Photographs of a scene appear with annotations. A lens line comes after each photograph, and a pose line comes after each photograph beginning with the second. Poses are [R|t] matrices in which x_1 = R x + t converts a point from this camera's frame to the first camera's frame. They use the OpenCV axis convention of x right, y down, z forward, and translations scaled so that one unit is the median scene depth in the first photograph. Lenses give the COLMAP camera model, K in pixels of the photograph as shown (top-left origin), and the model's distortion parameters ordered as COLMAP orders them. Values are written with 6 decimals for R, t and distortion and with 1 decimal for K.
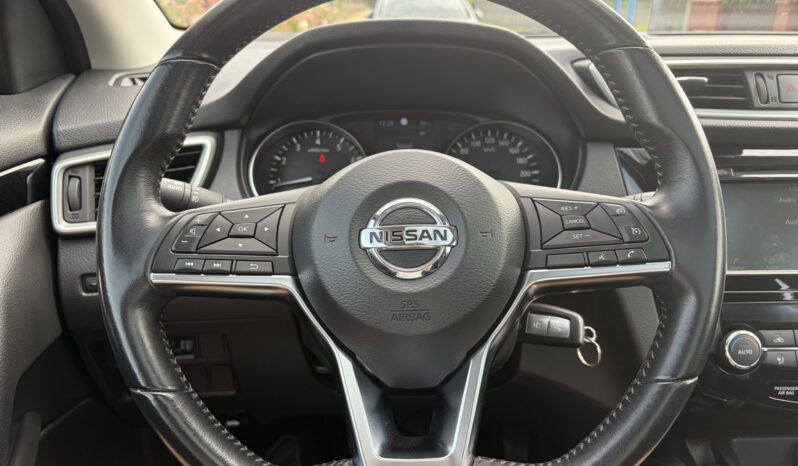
lens RADIAL K [[613.9, 0, 397.7], [0, 613.9, 238.3], [0, 0, 1]] dist [0.010086, 0.007511]
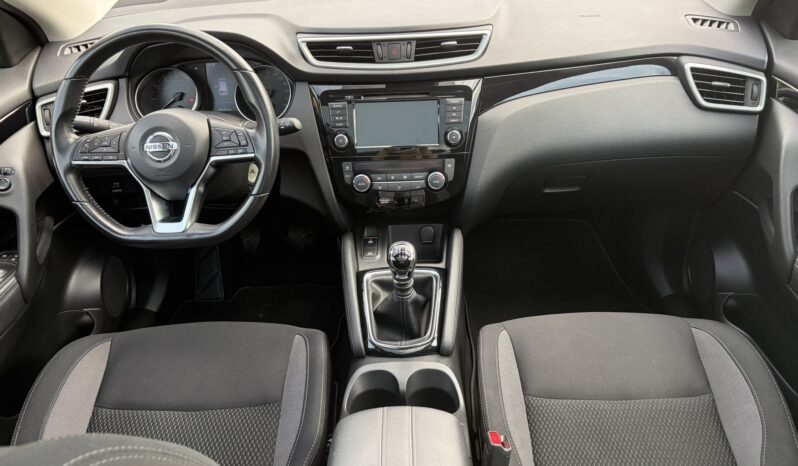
lens RADIAL K [[613.9, 0, 397.7], [0, 613.9, 238.3], [0, 0, 1]] dist [0.010086, 0.007511]
pose [[0.998690, -0.015205, -0.048859, 0.802662], [0.027528, 0.964536, 0.262512, -0.199630], [0.043135, -0.263513, 0.963691, -1.146855]]
